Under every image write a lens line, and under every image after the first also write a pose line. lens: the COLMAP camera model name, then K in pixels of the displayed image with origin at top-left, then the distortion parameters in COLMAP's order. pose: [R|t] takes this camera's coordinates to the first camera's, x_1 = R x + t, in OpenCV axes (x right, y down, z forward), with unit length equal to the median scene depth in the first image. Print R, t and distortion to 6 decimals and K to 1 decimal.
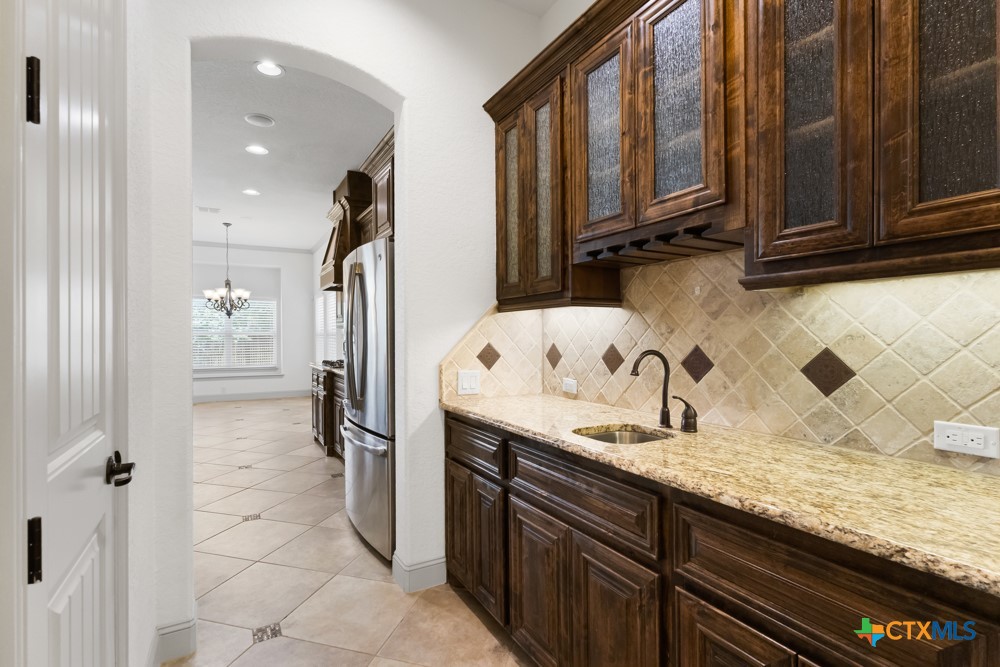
lens RADIAL K [[466.6, 0, 482.3], [0, 466.6, 333.5], [0, 0, 1]] dist [0.002300, 0.000744]
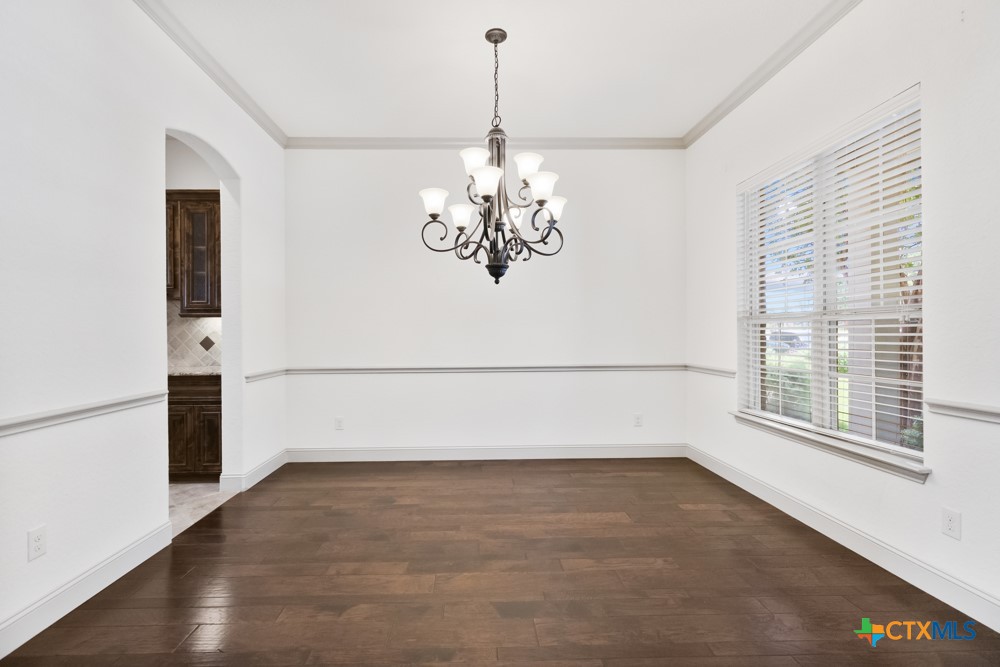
lens RADIAL K [[466.6, 0, 484.3], [0, 466.6, 336.5], [0, 0, 1]] dist [0.002300, 0.000744]
pose [[0.452170, 0.002171, 0.891929, -1.300954], [0.002674, 0.999989, -0.003789, 0.054088], [-0.891928, 0.004098, 0.452159, -2.218448]]
